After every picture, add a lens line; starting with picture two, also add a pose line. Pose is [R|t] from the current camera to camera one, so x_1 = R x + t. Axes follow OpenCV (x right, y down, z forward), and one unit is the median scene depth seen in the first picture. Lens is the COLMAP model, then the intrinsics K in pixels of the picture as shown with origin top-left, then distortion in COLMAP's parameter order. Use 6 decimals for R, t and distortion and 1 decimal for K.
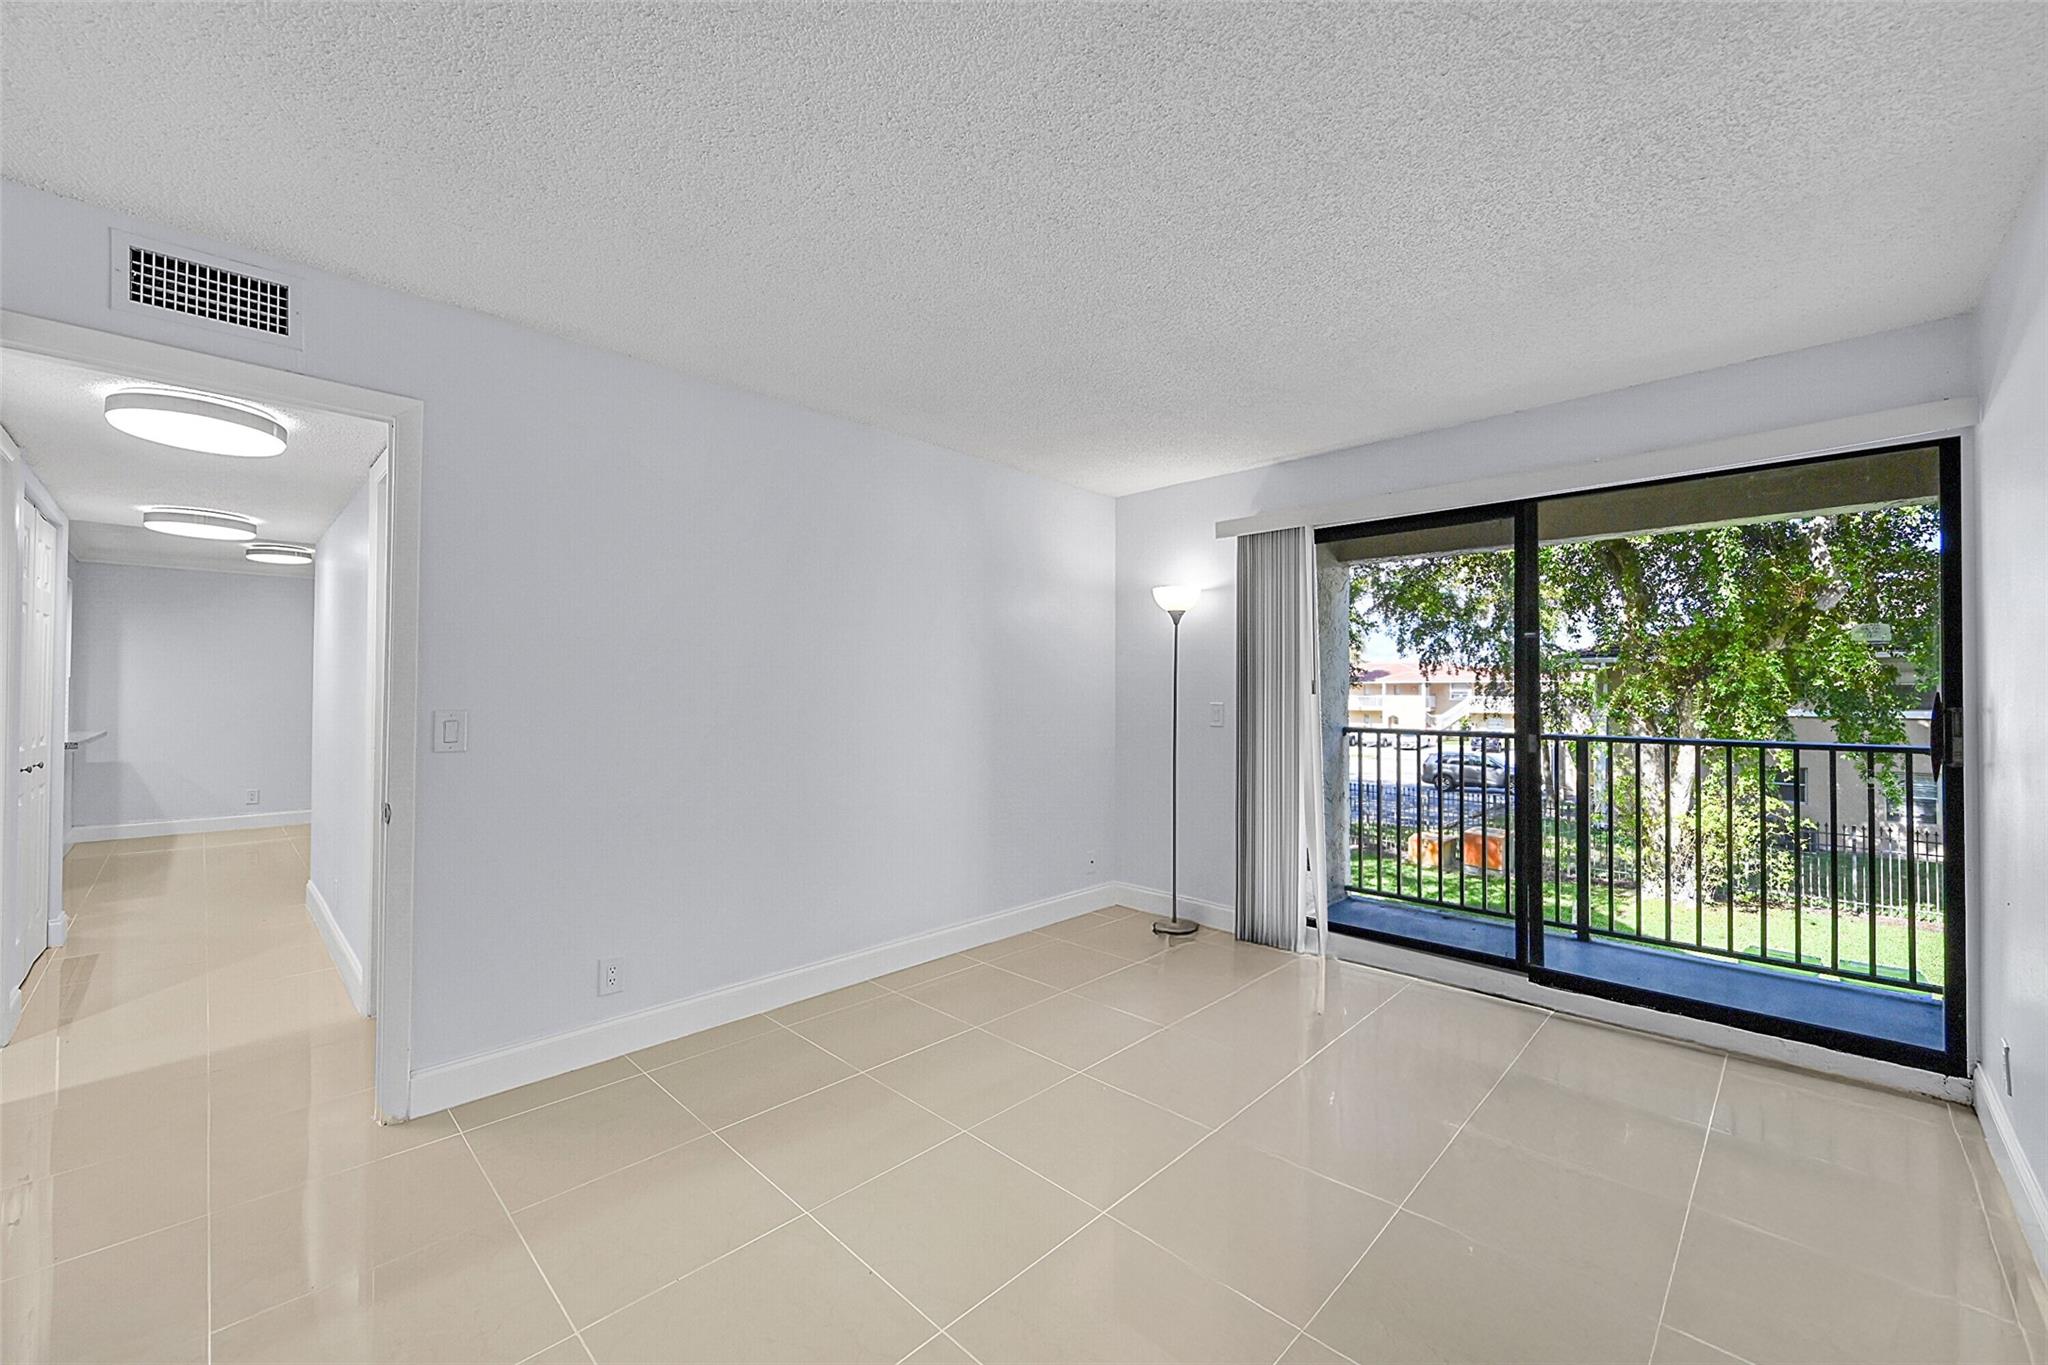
lens RADIAL K [[812.6, 0, 1011.9], [0, 812.6, 680.0], [0, 0, 1]] dist [-0.007190, -0.000374]
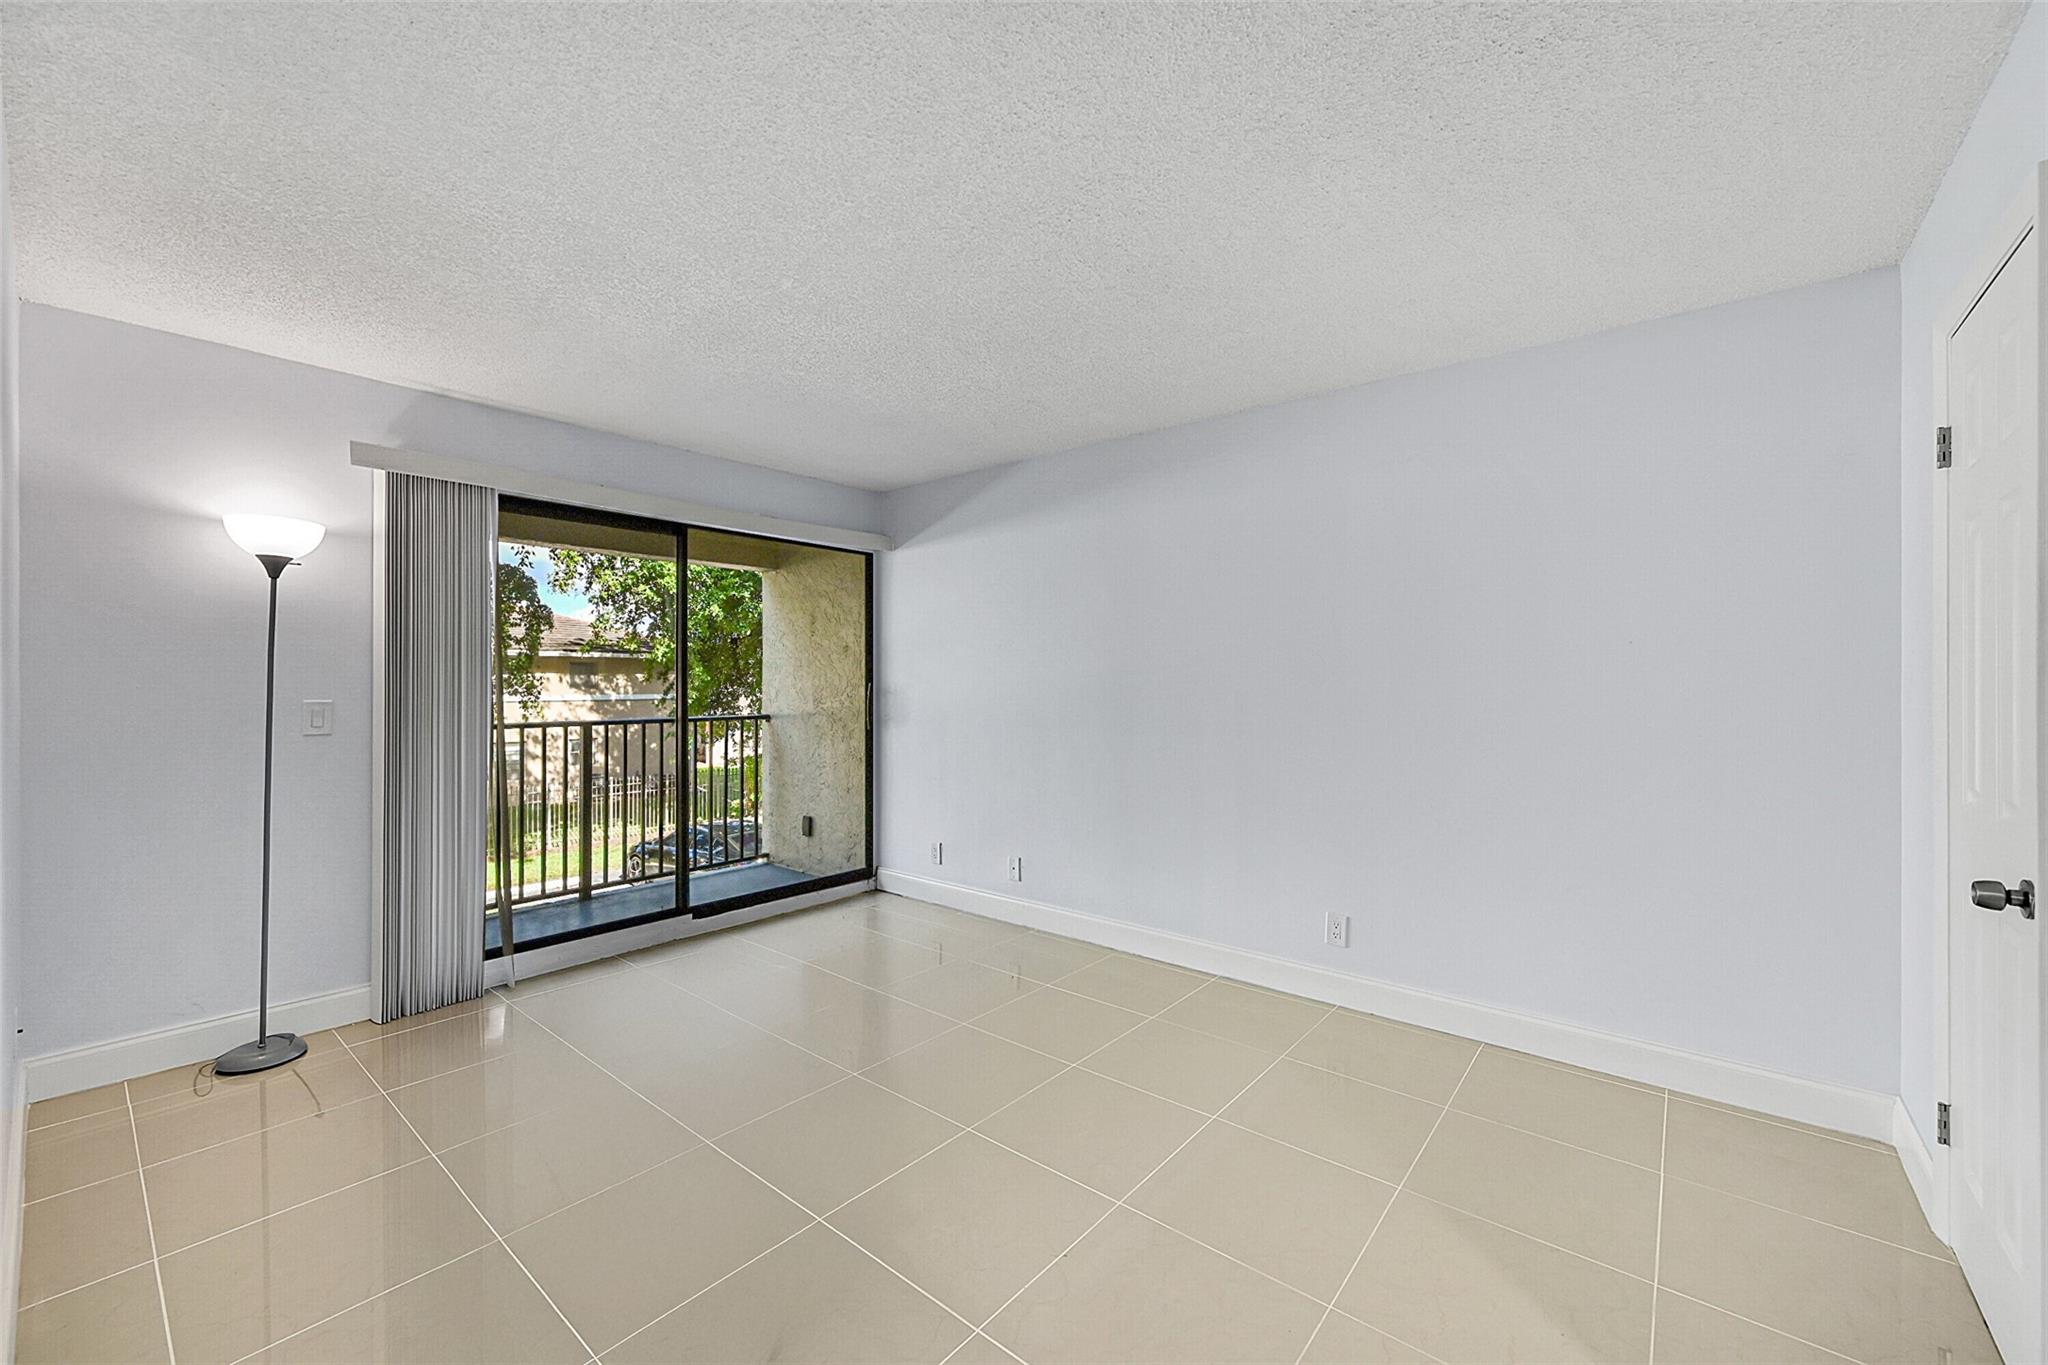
lens RADIAL K [[812.6, 0, 1017.8], [0, 812.6, 678.0], [0, 0, 1]] dist [-0.007190, -0.000374]
pose [[-0.099670, 0.002539, 0.995017, -0.500694], [-0.016119, 0.999861, -0.004166, 0.003101], [-0.994890, -0.016454, -0.099615, 0.504231]]
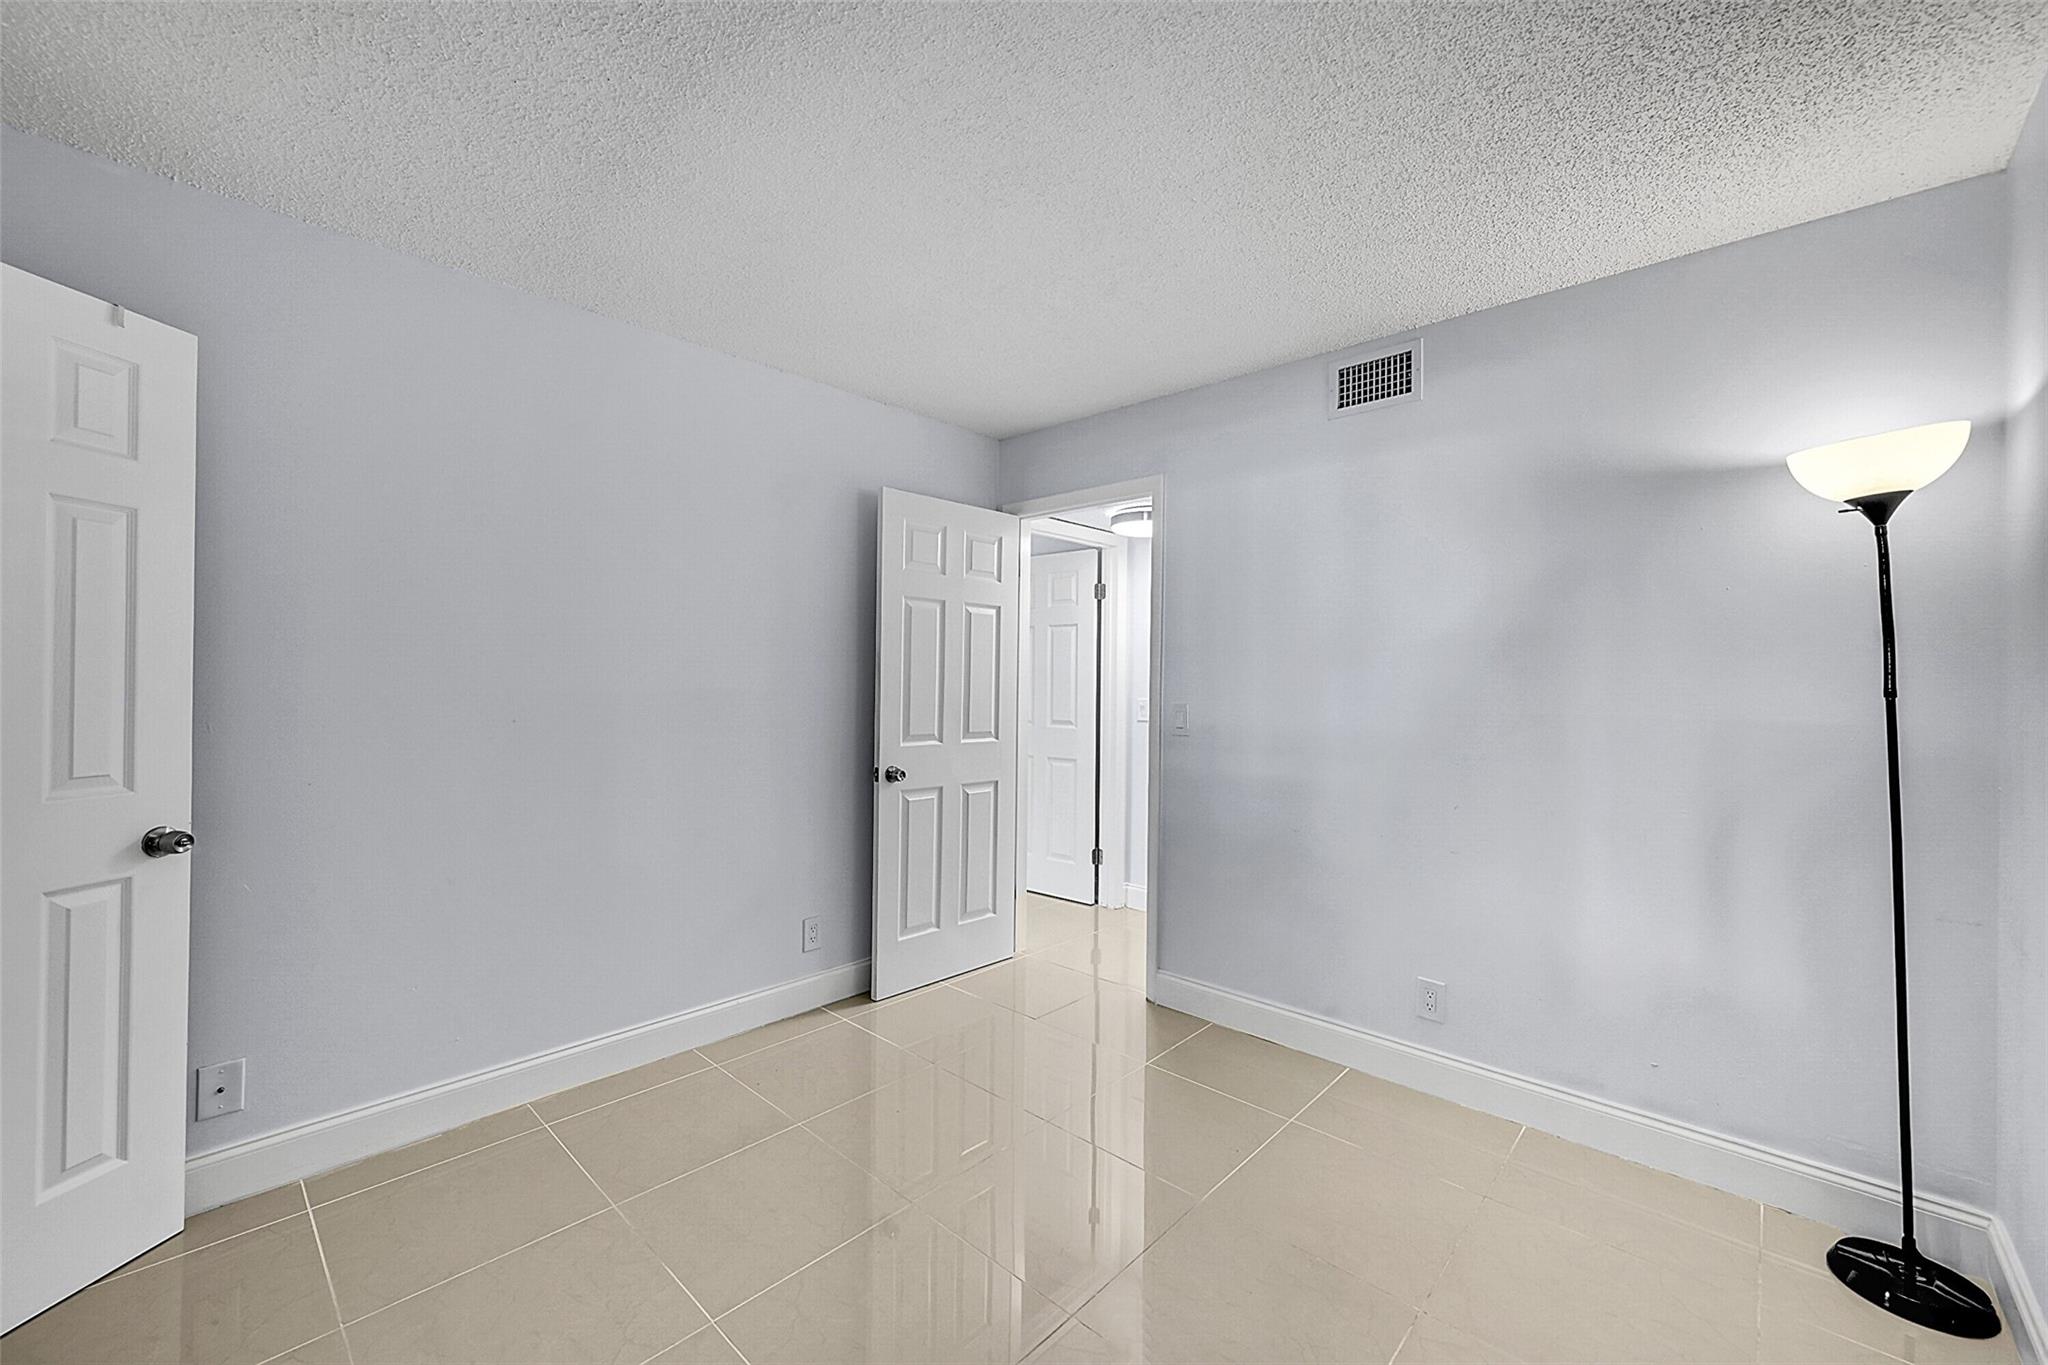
lens RADIAL K [[812.6, 0, 1004.8], [0, 812.6, 686.5], [0, 0, 1]] dist [-0.007190, -0.000374]
pose [[0.028194, 0.017847, -0.999443, 0.616599], [0.013168, 0.999747, 0.018224, -0.000523], [0.999516, -0.013675, 0.027952, 0.574262]]
